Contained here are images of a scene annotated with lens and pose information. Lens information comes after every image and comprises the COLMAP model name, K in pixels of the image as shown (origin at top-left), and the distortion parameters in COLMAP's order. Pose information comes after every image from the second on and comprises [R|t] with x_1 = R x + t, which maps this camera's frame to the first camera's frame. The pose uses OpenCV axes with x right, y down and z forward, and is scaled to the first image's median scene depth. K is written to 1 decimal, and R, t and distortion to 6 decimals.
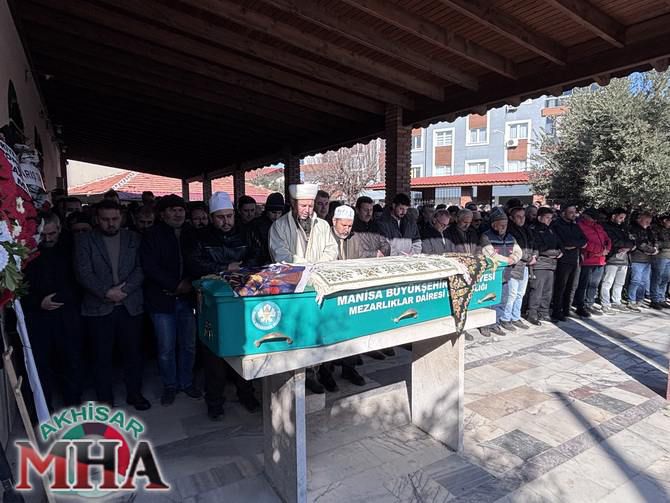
lens RADIAL K [[413.4, 0, 334.6], [0, 413.4, 247.9], [0, 0, 1]] dist [0.022166, -0.028973]
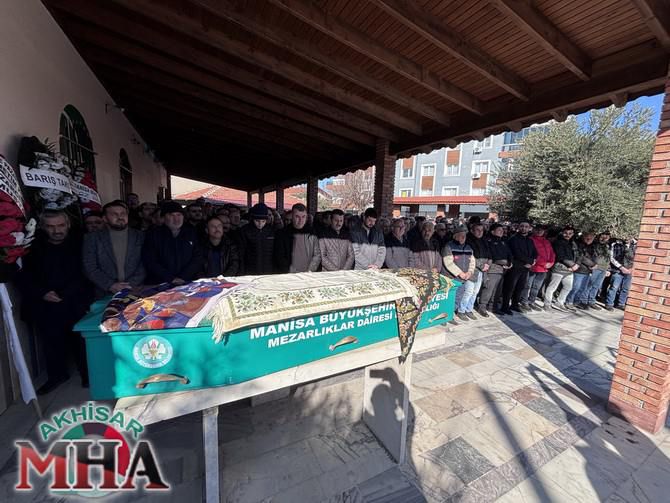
lens RADIAL K [[268.7, 0, 334.0], [0, 268.7, 249.3], [0, 0, 1]] dist [0.000284, -0.001068]
pose [[0.996304, 0.052953, -0.067628, 0.120355], [-0.050702, 0.998115, 0.034581, -0.043064], [0.069331, -0.031024, 0.997111, 0.269354]]
